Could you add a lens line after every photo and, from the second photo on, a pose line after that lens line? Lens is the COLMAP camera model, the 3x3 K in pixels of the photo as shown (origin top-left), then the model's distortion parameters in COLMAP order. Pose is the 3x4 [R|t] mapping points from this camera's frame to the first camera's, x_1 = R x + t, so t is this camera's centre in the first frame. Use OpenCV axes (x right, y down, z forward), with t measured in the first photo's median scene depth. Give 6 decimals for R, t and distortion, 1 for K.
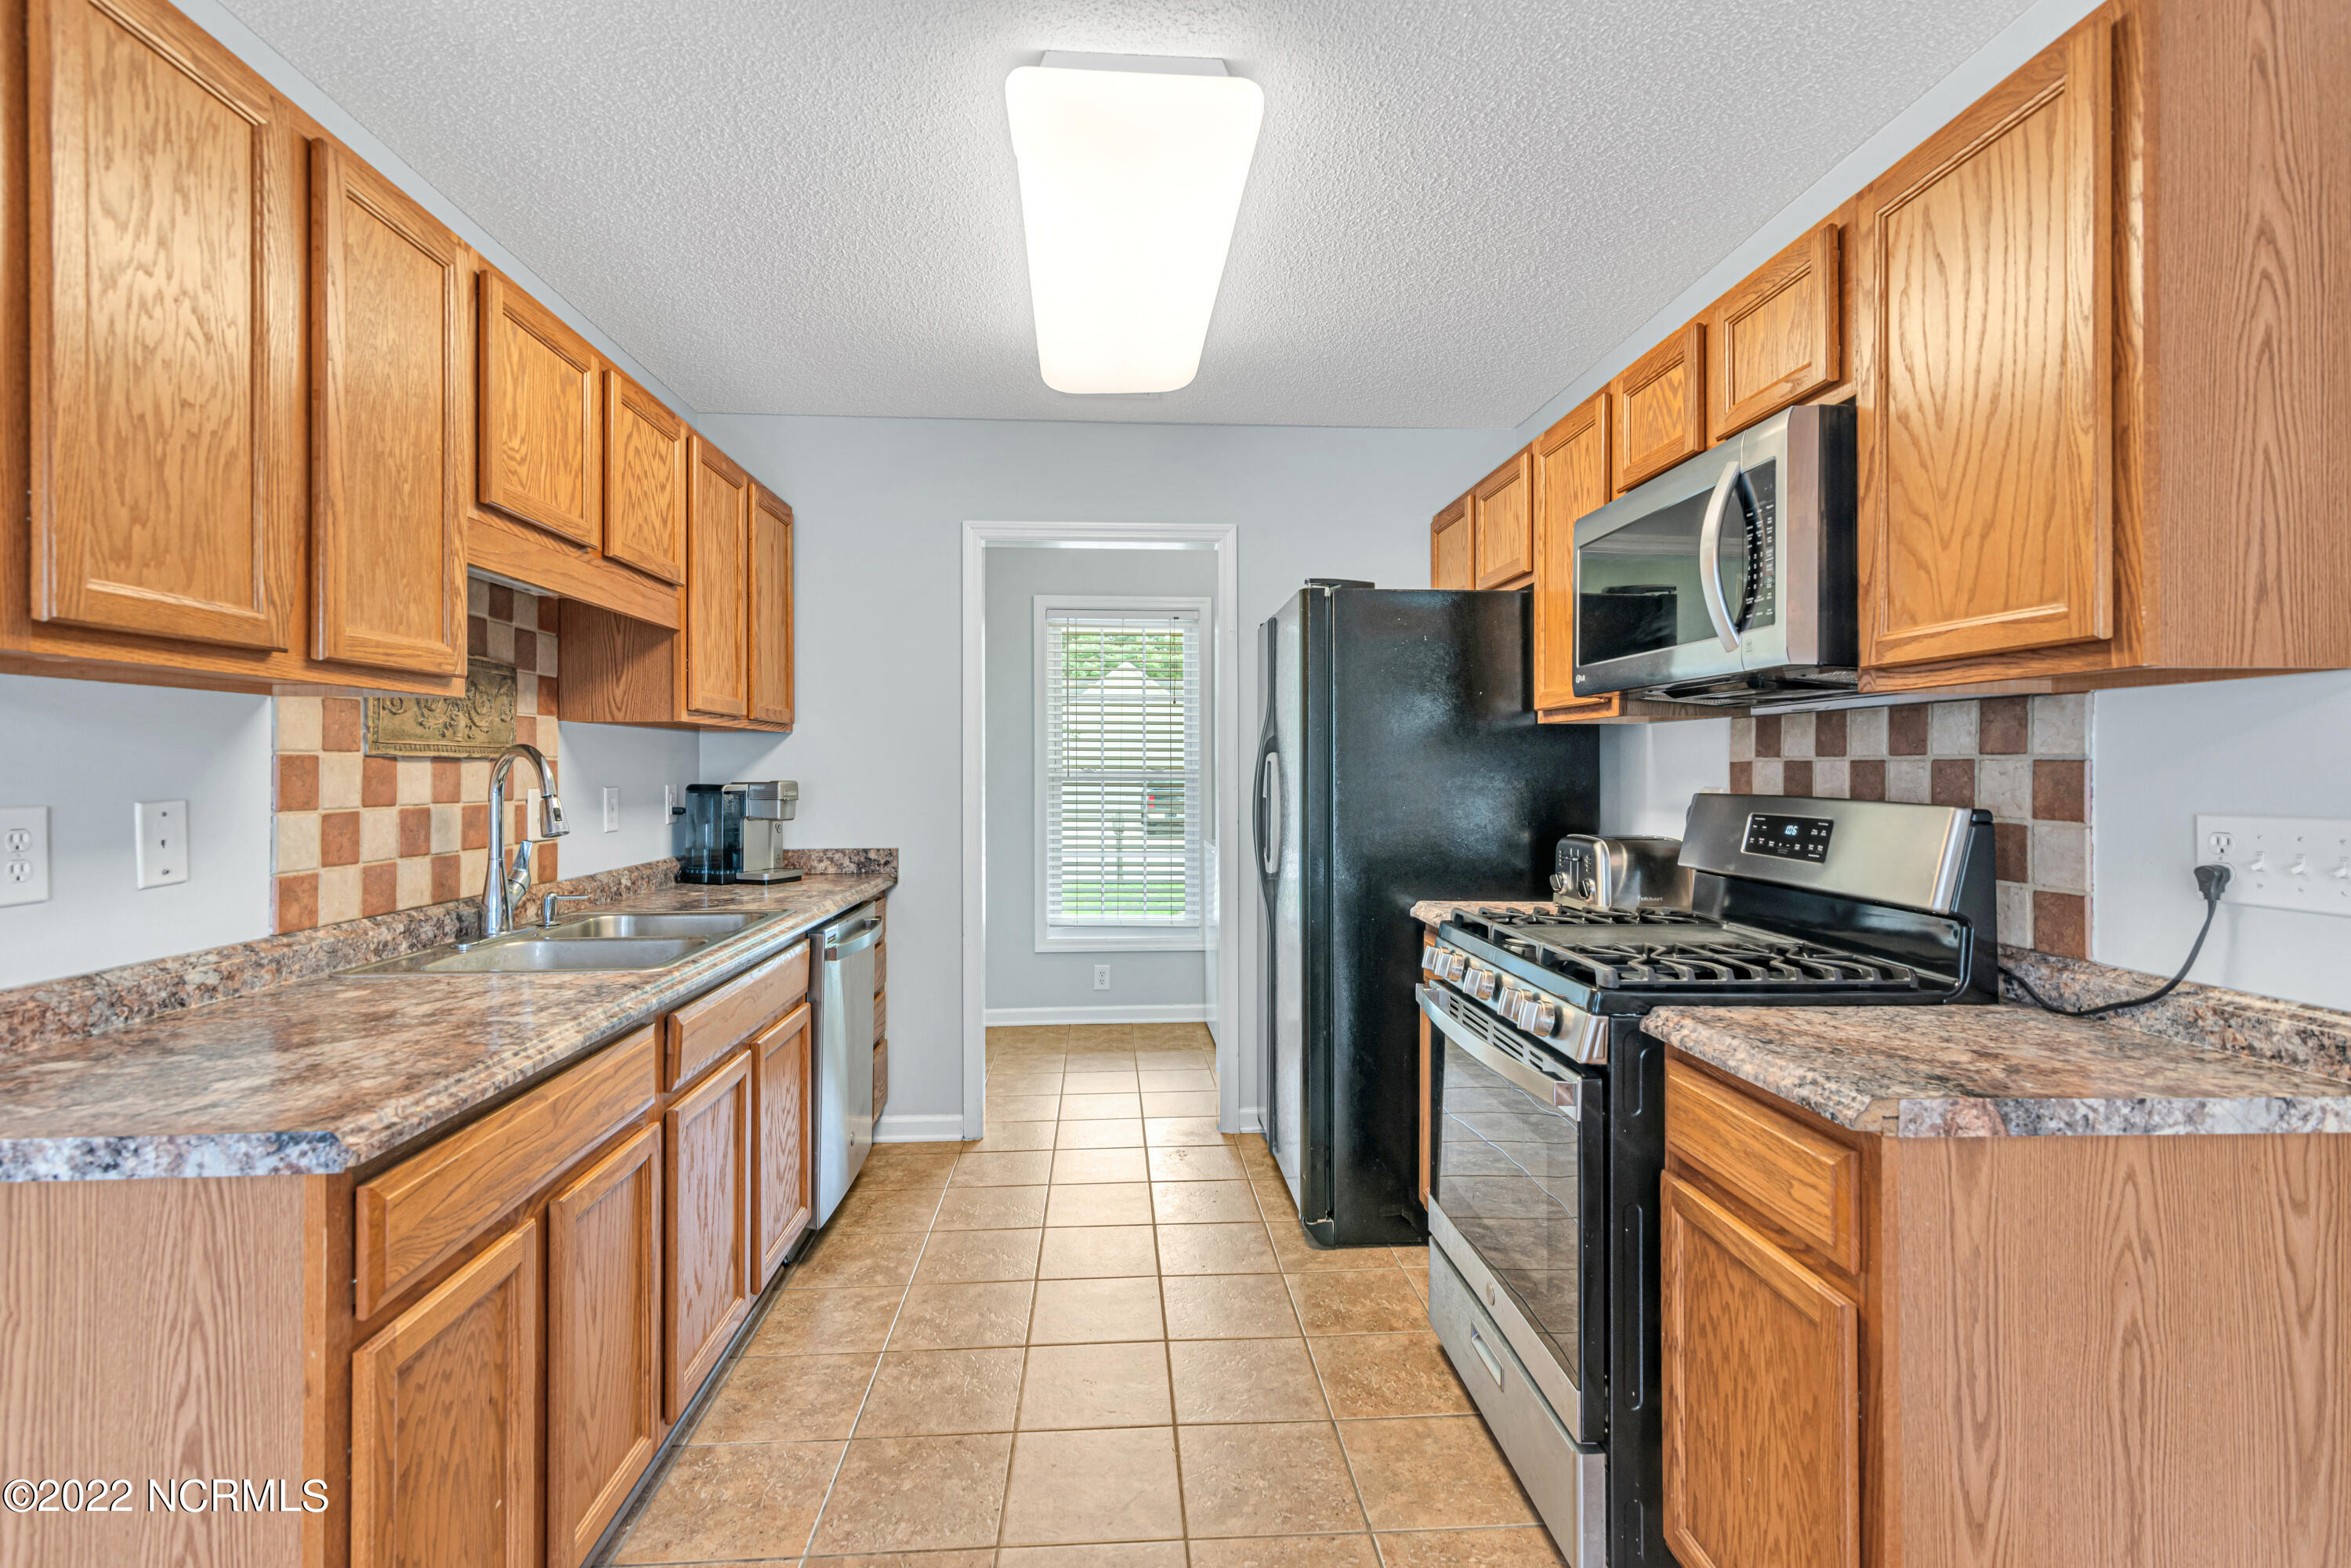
lens RADIAL K [[1071.5, 0, 1177.9], [0, 1071.5, 769.9], [0, 0, 1]] dist [0.015919, -0.001507]
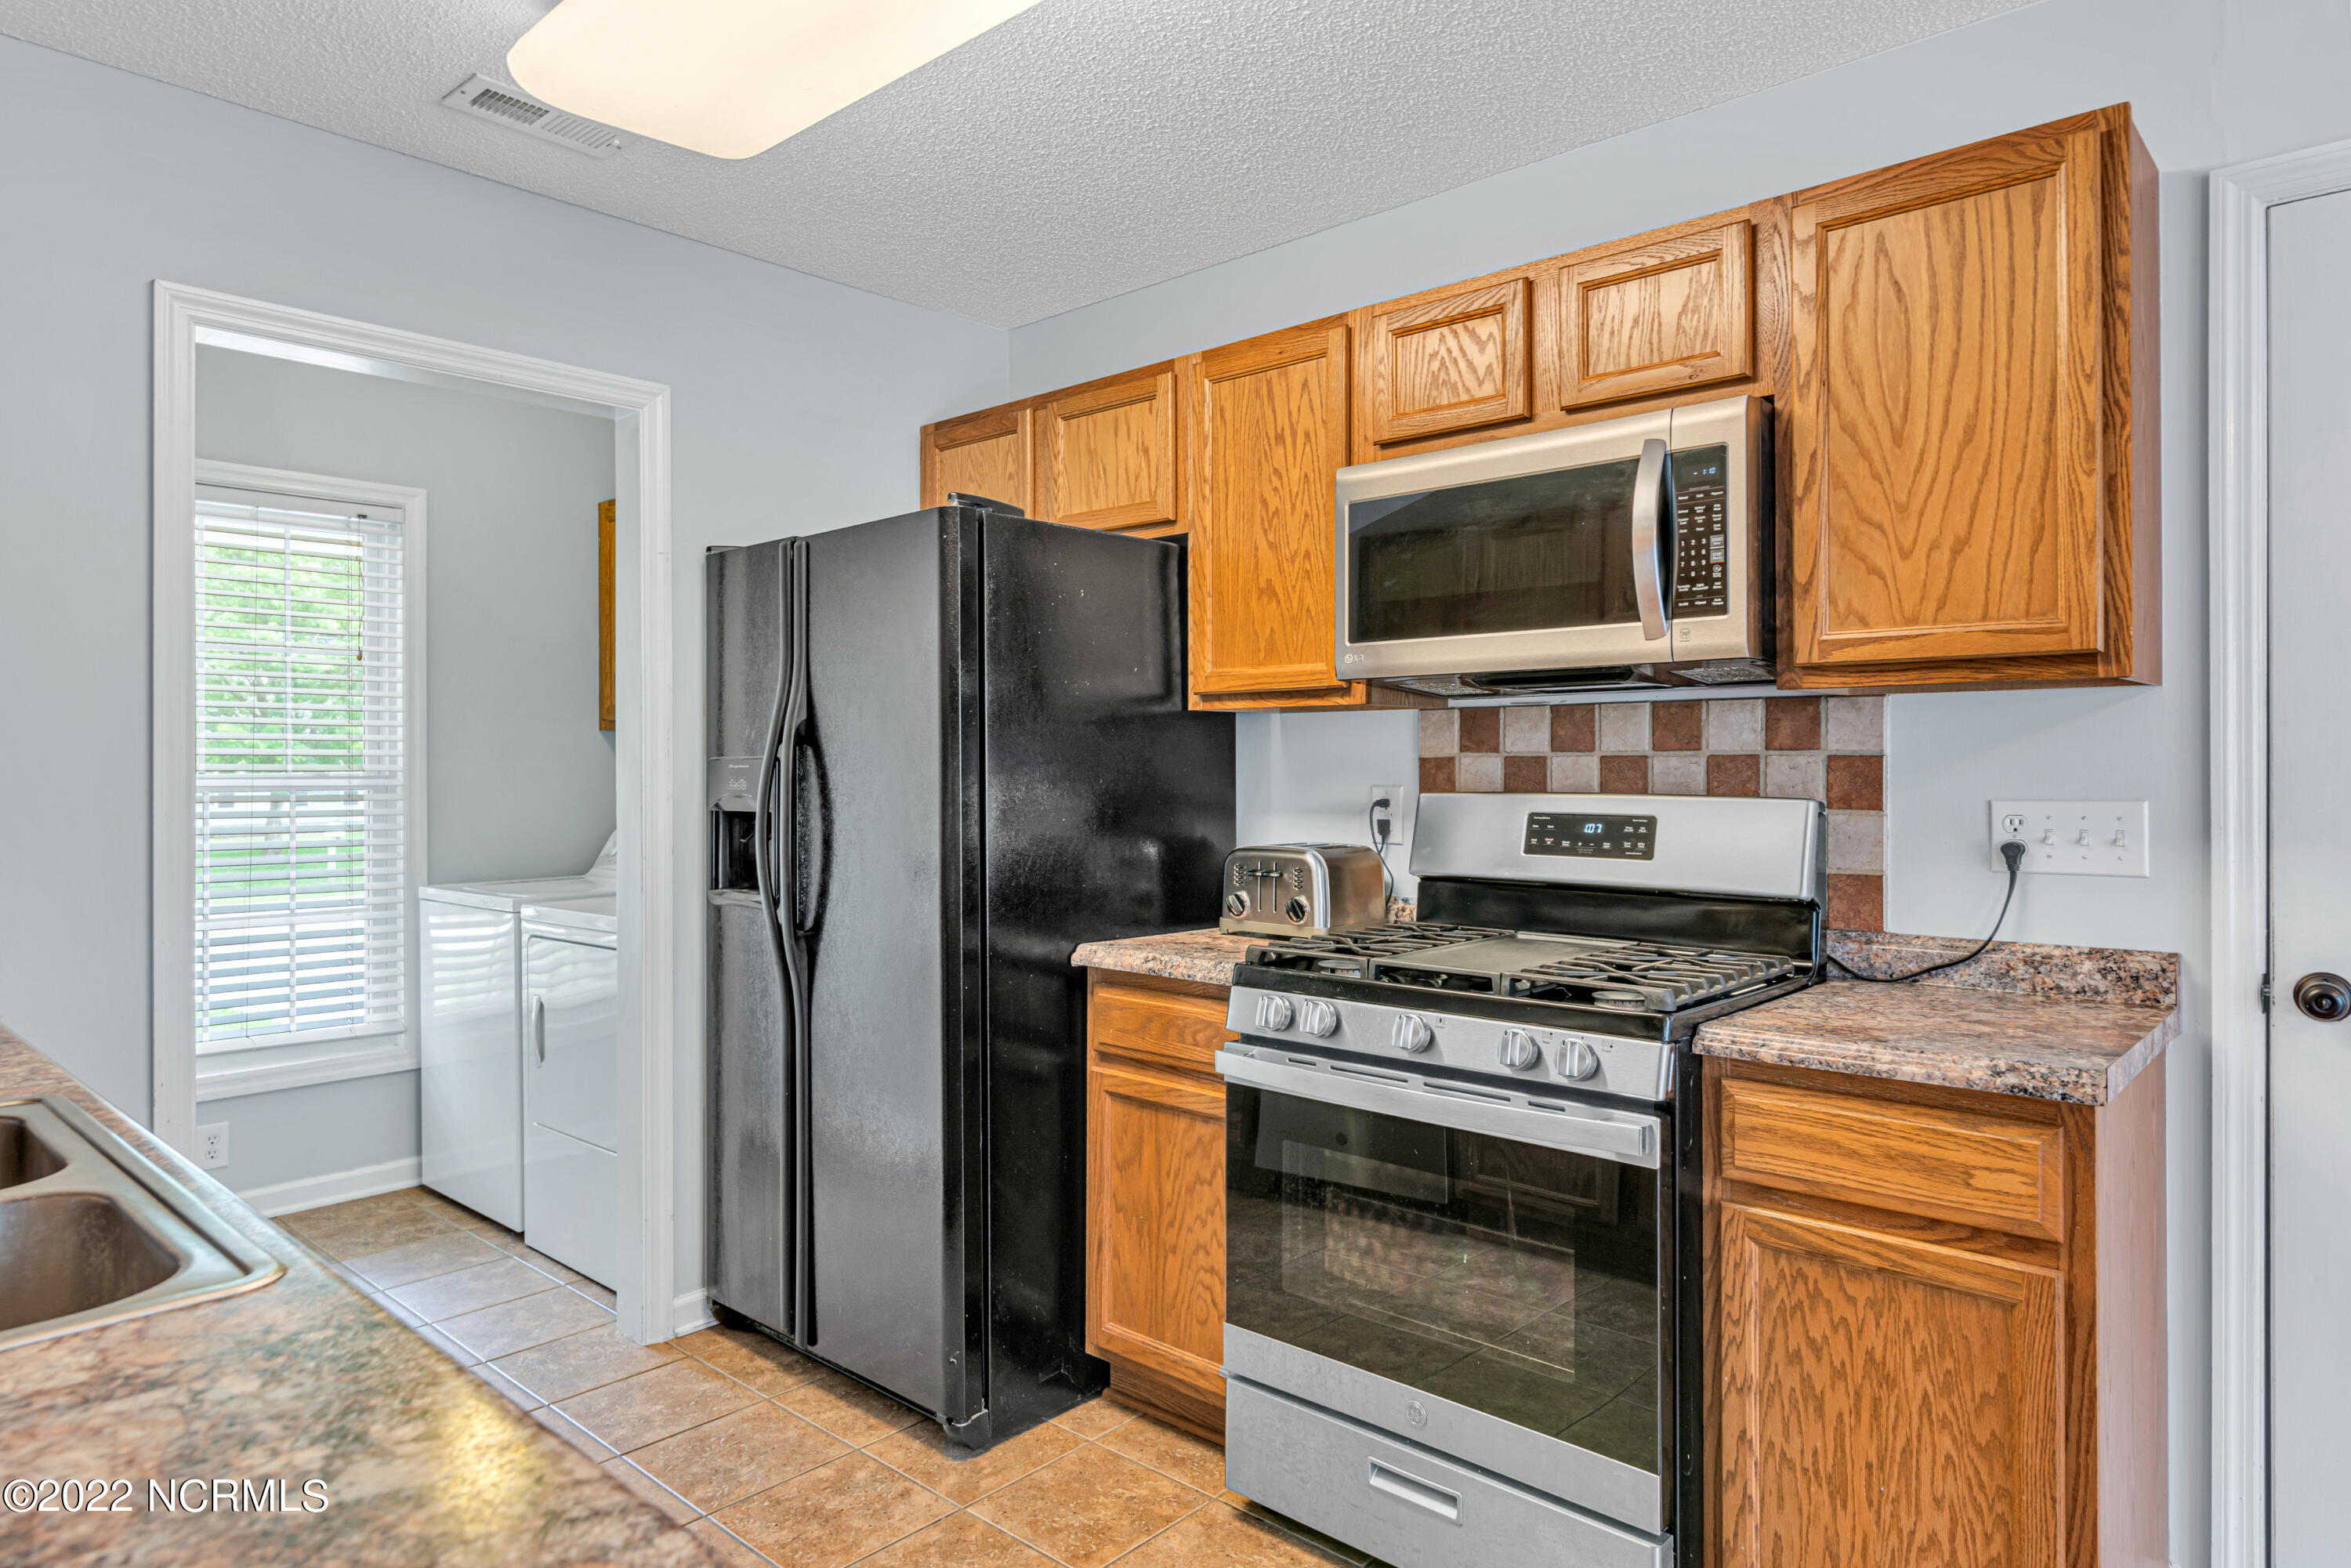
lens RADIAL K [[1381.9, 0, 1164.9], [0, 1381.9, 760.9], [0, 0, 1]] dist [0.002626, -0.000116]
pose [[0.725013, -0.000311, 0.688735, -0.671415], [0.004789, 0.999978, -0.004590, -0.000499], [-0.688719, 0.006626, 0.724998, 0.445993]]
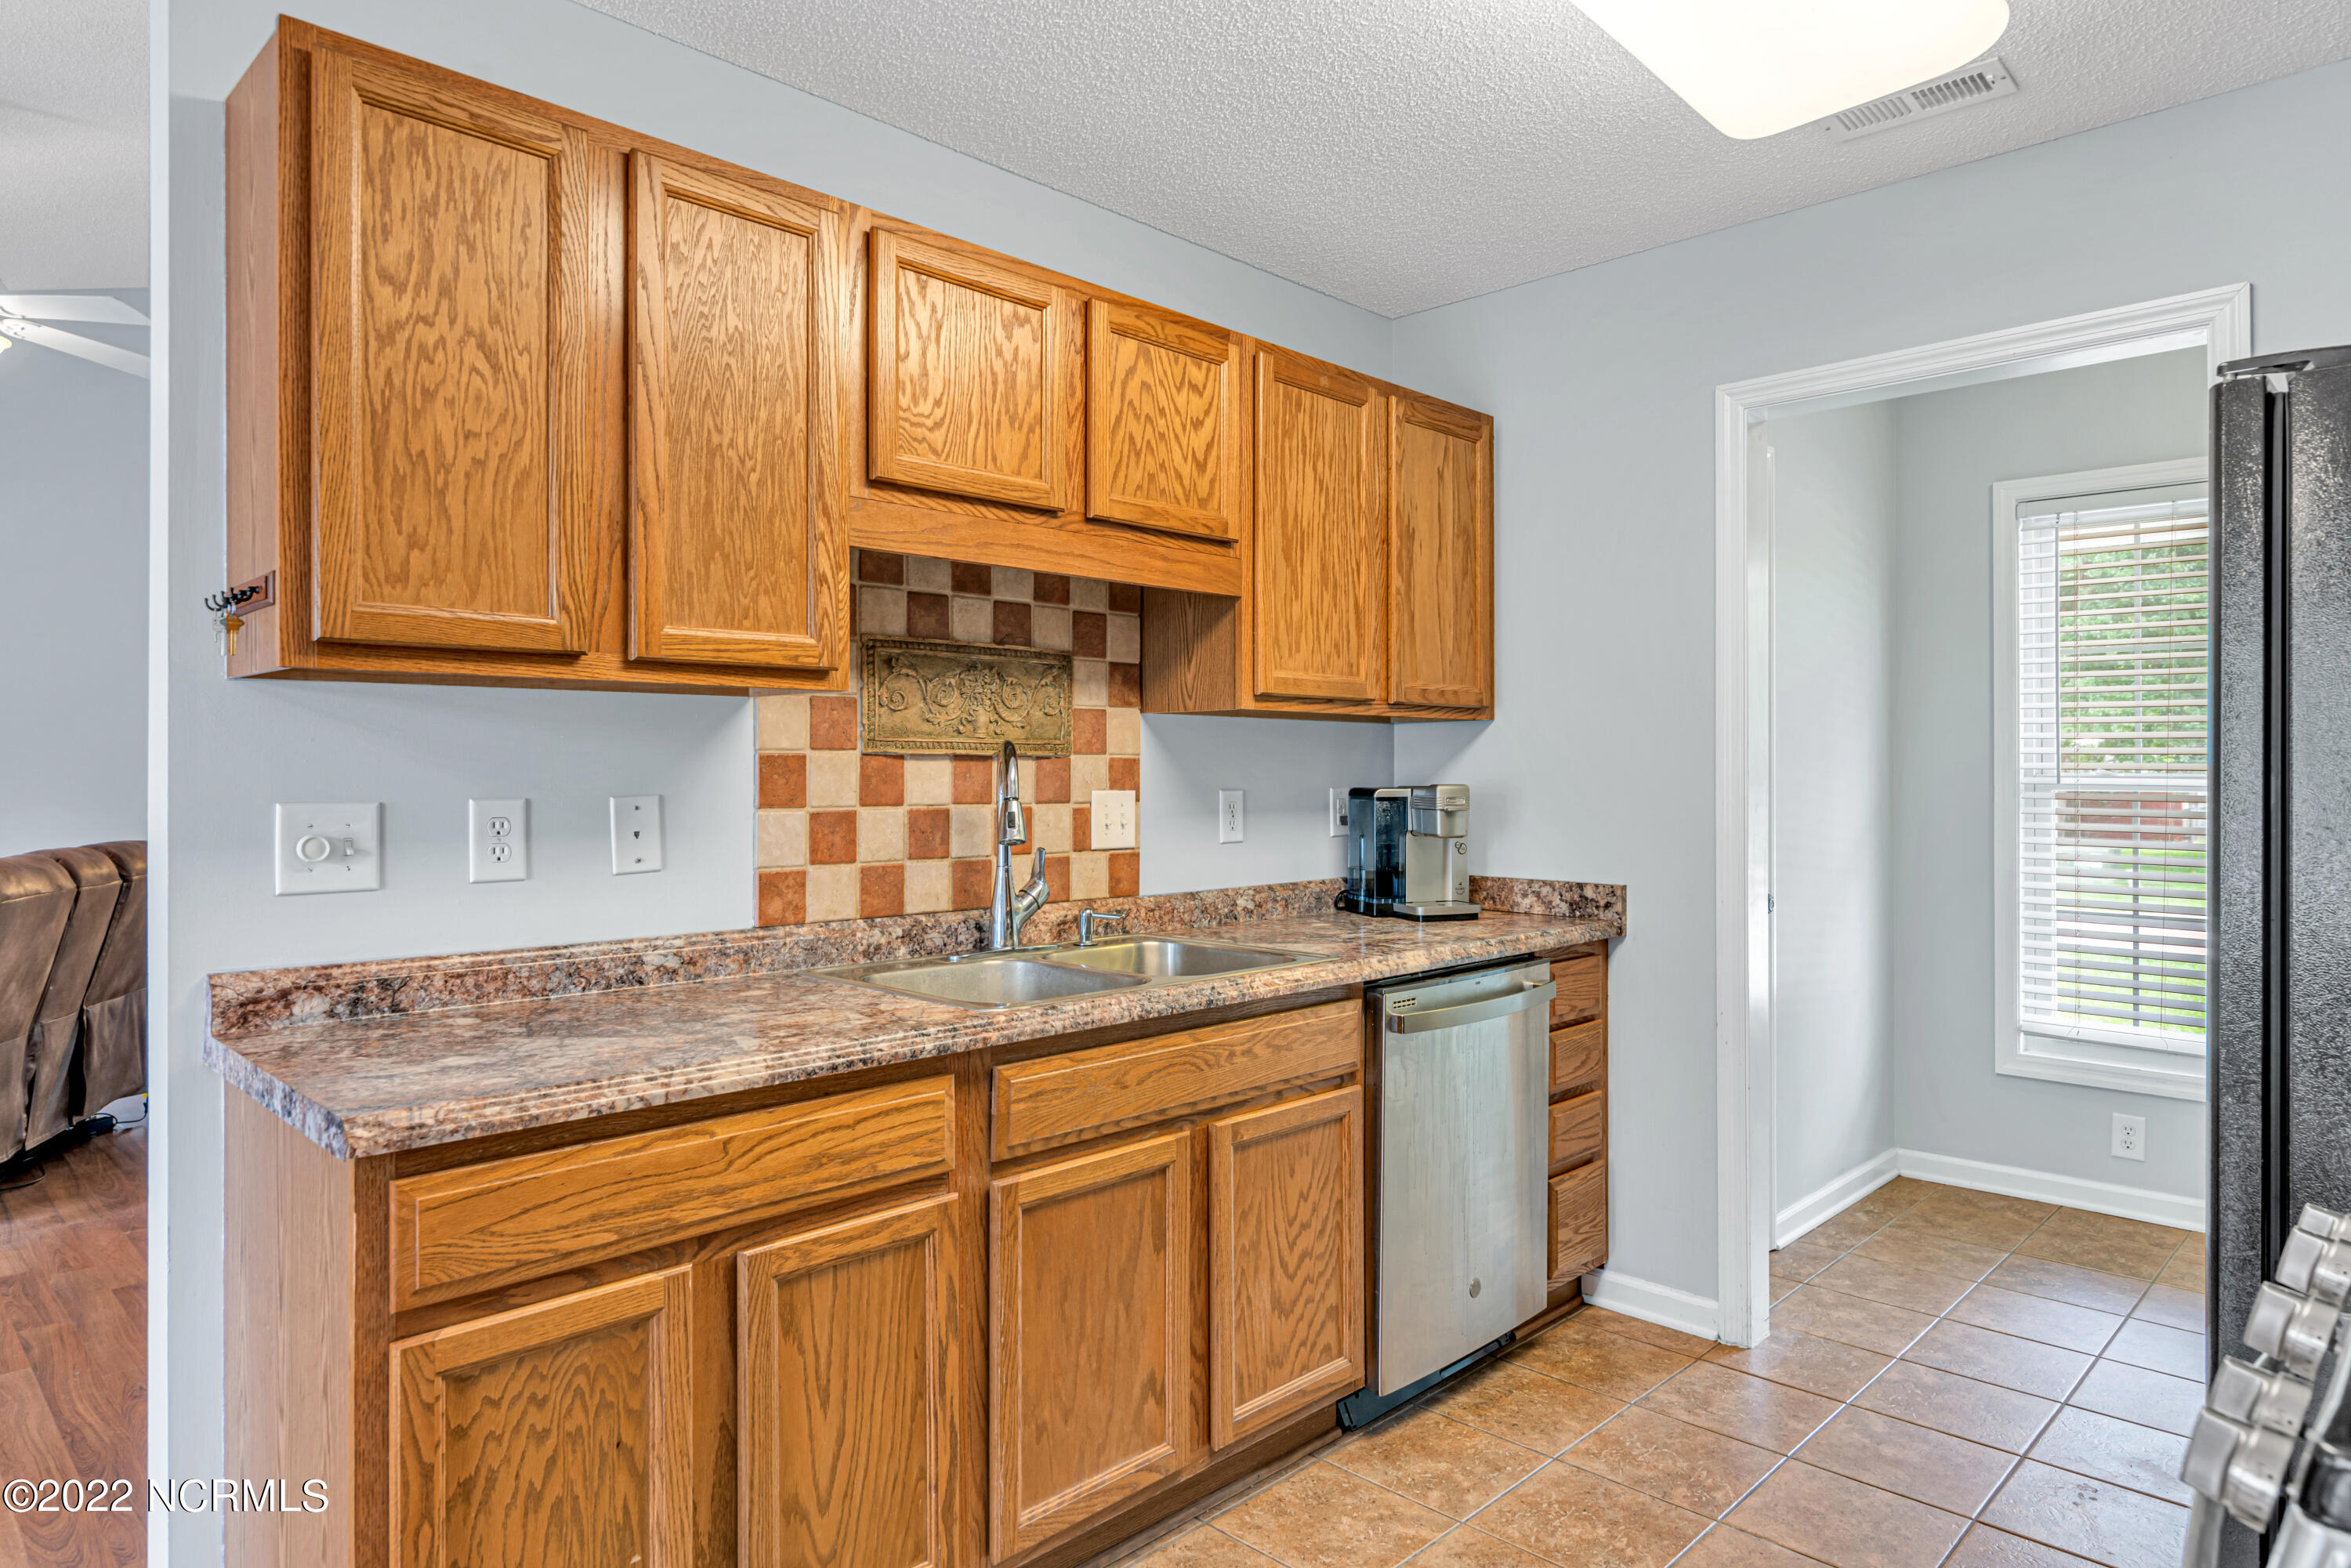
lens RADIAL K [[1380.9, 0, 1192.7], [0, 1380.9, 772.9], [0, 0, 1]] dist [0.007366, -0.001070]
pose [[0.670027, 0.004395, -0.742323, 0.462828], [-0.003053, 0.999990, 0.003166, -0.001028], [0.742330, 0.000145, 0.670034, 0.454907]]
